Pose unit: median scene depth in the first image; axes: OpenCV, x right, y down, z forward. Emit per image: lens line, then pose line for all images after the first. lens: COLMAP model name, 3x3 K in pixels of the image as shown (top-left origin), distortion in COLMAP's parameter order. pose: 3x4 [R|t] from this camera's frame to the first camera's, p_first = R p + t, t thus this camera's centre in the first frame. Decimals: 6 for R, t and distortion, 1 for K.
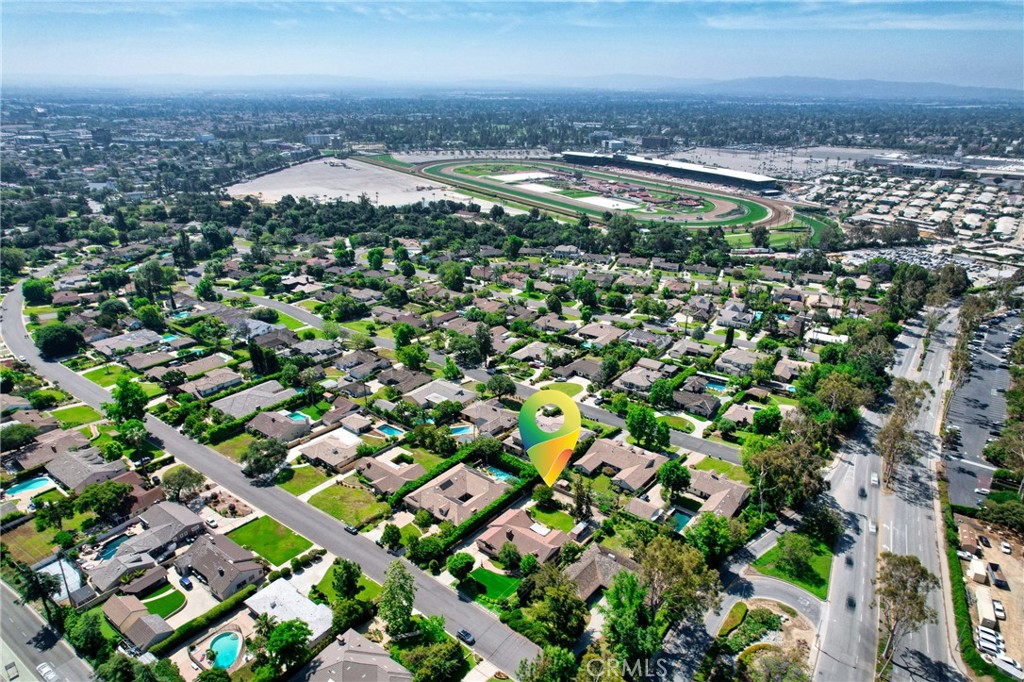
lens RADIAL K [[656.2, 0, 512.0], [0, 656.2, 341.0], [0, 0, 1]] dist [-0.083661, 0.075625]
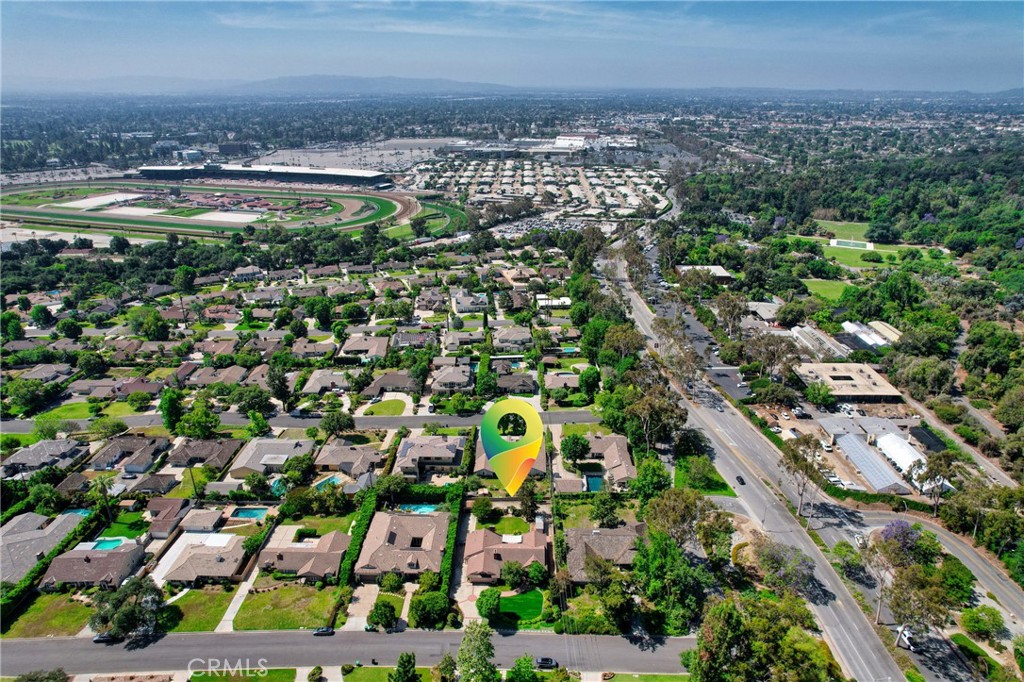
lens RADIAL K [[656.2, 0, 512.0], [0, 656.2, 341.0], [0, 0, 1]] dist [-0.083661, 0.075625]
pose [[0.791556, -0.232342, 0.565204, -0.234968], [0.232116, 0.969897, 0.073629, -0.039599], [-0.565298, 0.072911, 0.821658, 0.087638]]
